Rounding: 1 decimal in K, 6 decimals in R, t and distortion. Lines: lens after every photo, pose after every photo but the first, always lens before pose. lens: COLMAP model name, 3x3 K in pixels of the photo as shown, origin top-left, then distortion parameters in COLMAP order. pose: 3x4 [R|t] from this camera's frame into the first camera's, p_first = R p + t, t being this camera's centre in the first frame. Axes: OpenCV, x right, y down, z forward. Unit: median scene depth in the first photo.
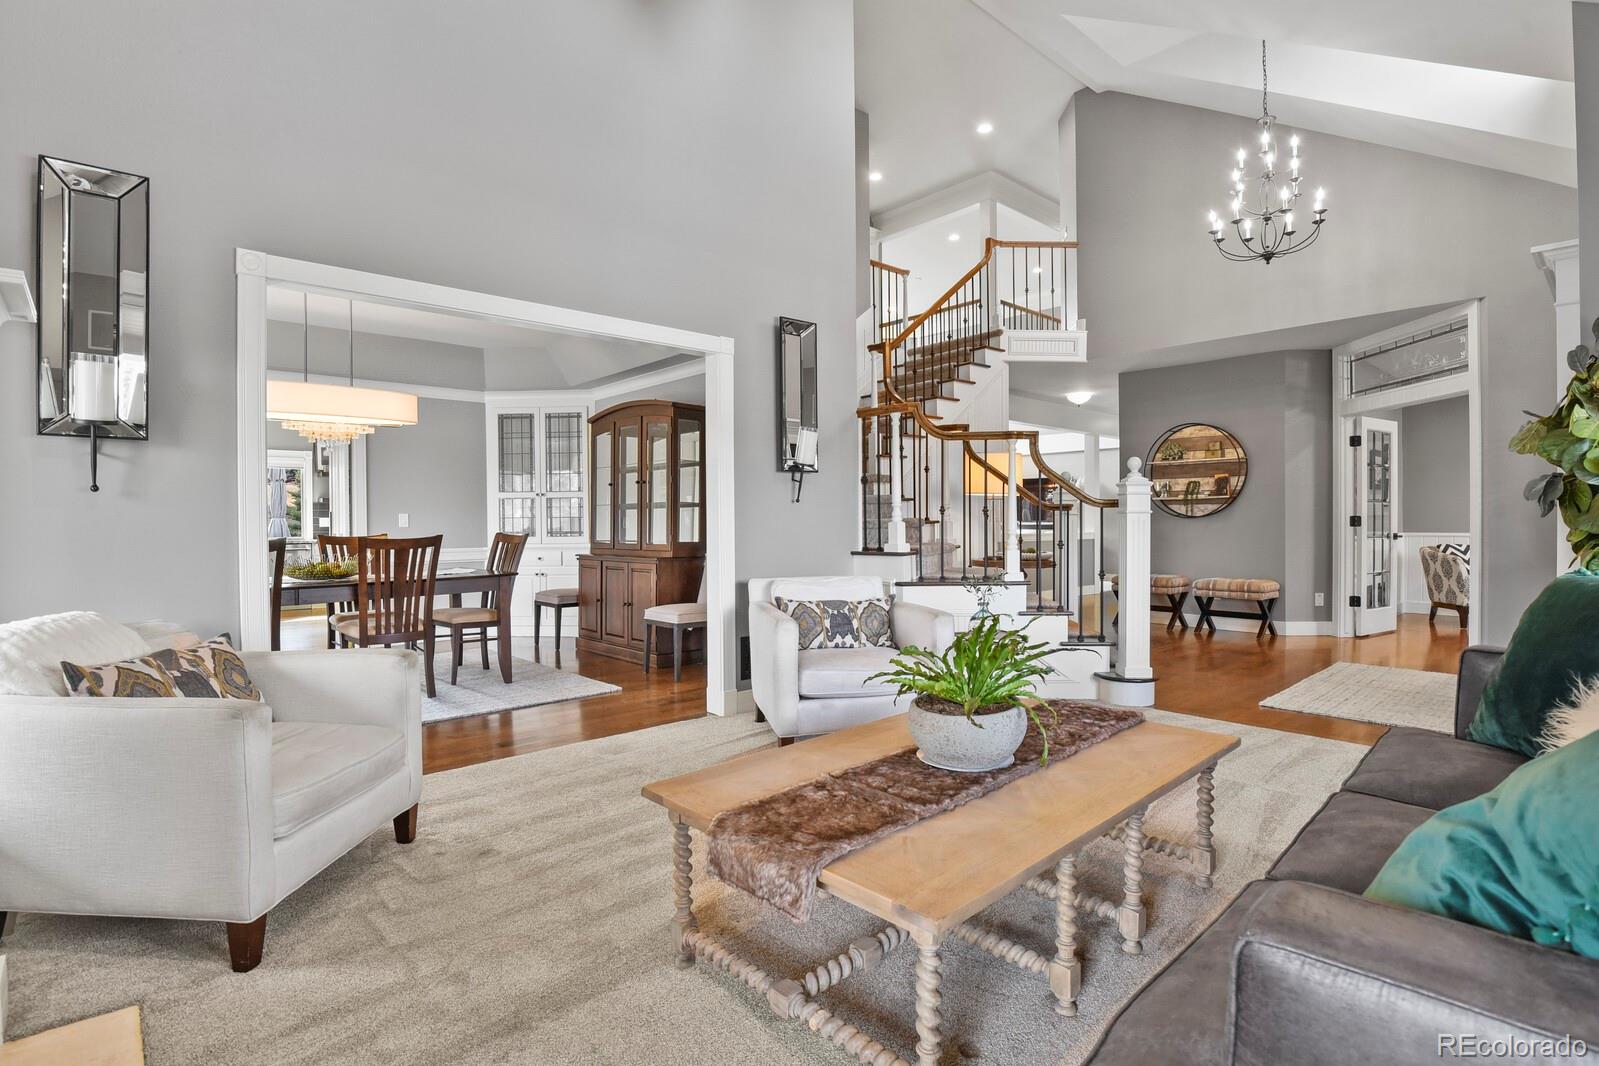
lens RADIAL K [[788.7, 0, 803.5], [0, 788.7, 528.4], [0, 0, 1]] dist [-0.020911, -0.003905]
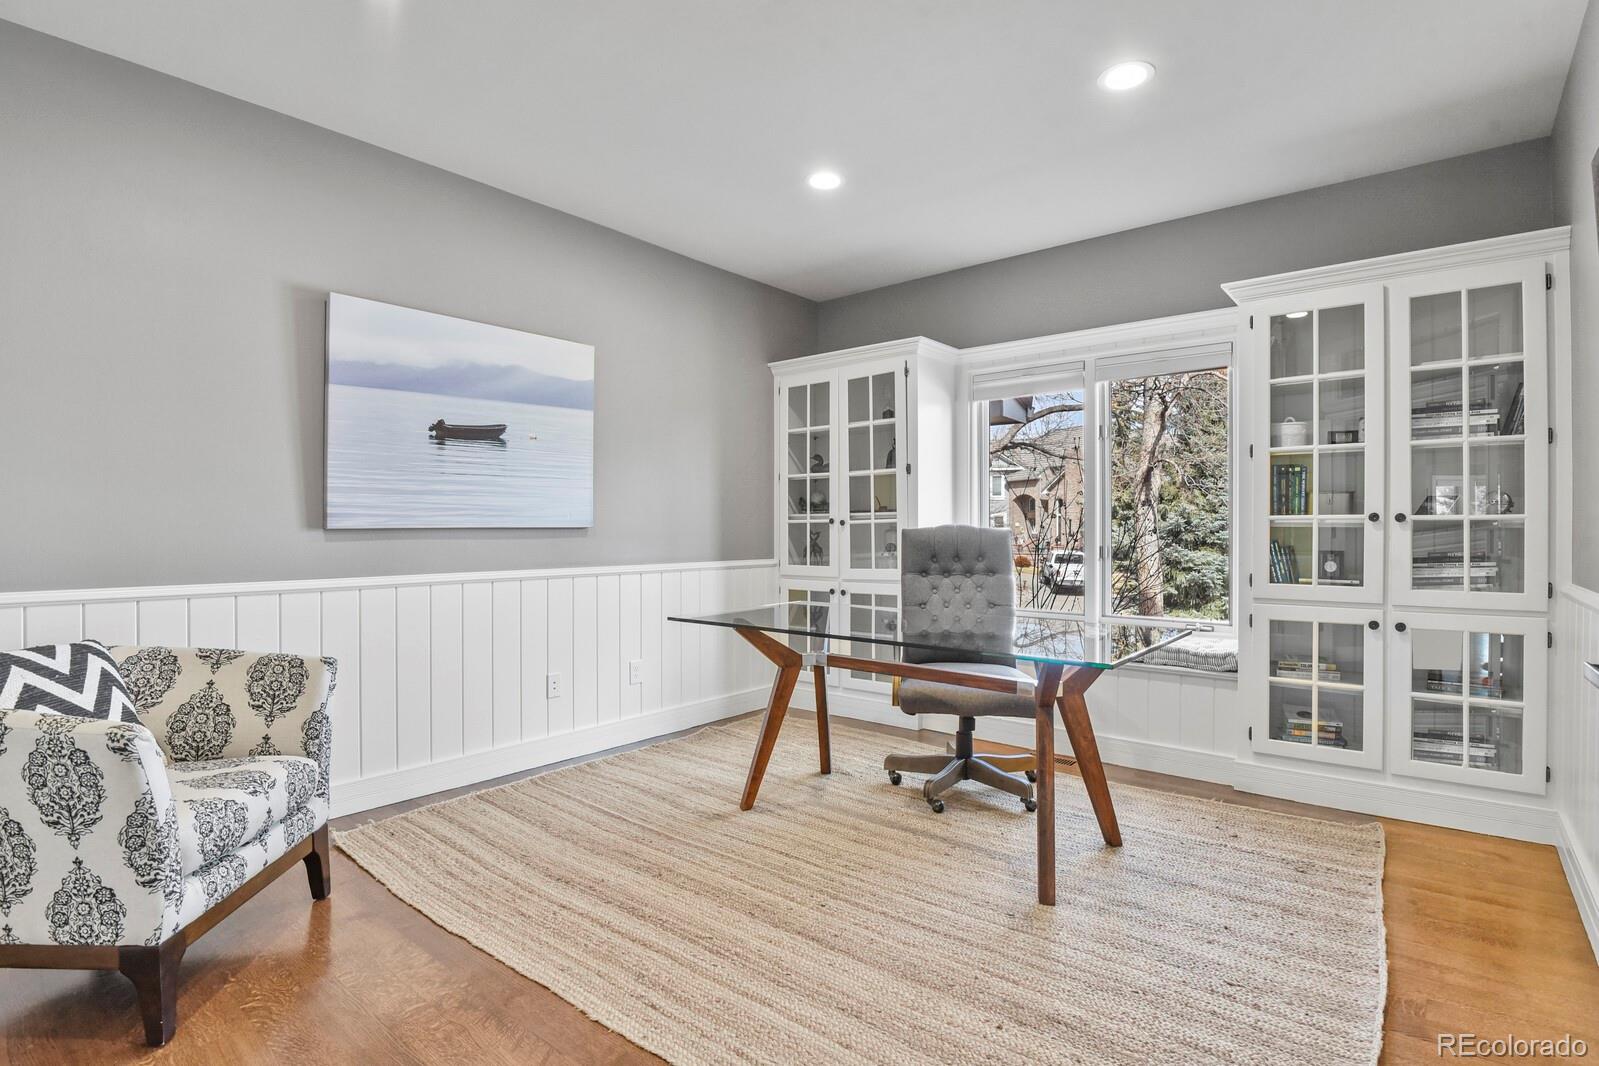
lens RADIAL K [[788.7, 0, 800.8], [0, 788.7, 528.3], [0, 0, 1]] dist [-0.020911, -0.003905]
pose [[-0.136155, 0.000552, 0.990687, 0.620393], [0.016249, 0.999867, 0.001676, -0.013737], [-0.990554, 0.016326, -0.136146, 0.858734]]
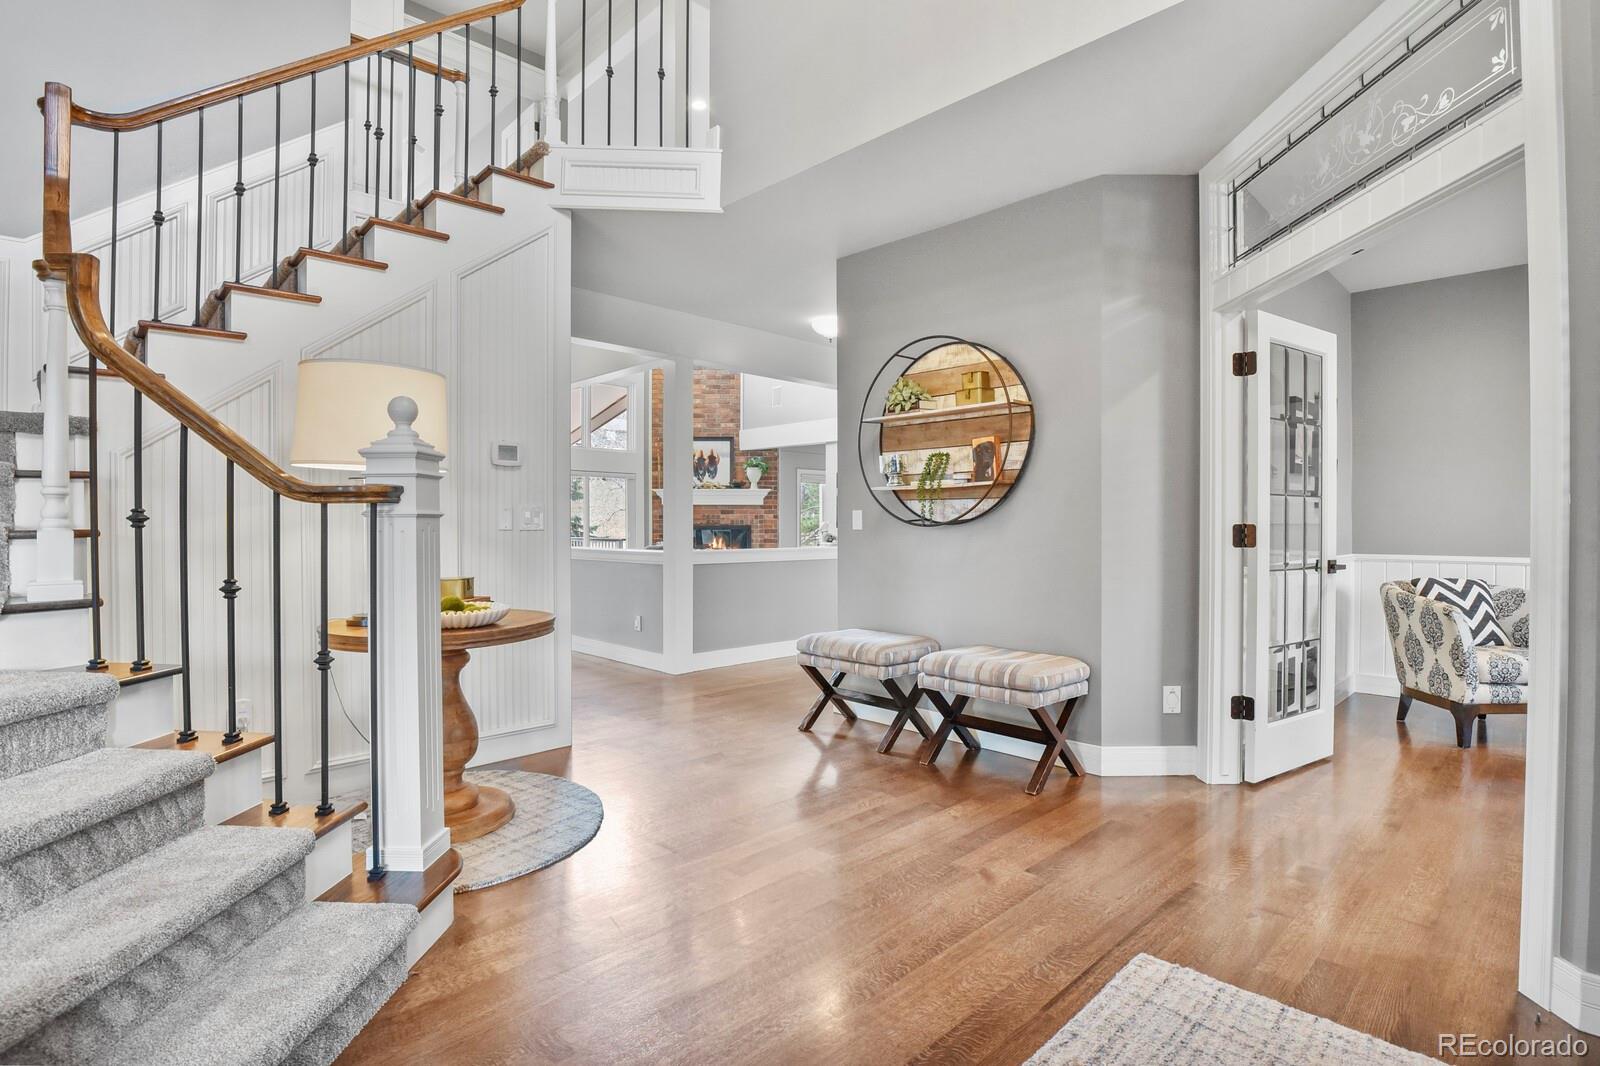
lens RADIAL K [[789.2, 0, 802.2], [0, 789.2, 528.3], [0, 0, 1]] dist [-0.020911, -0.003905]
pose [[0.999470, 0.006530, 0.031879, 0.407754], [-0.006336, 0.999961, -0.006172, -0.008598], [-0.031919, 0.005967, 0.999473, 0.513911]]
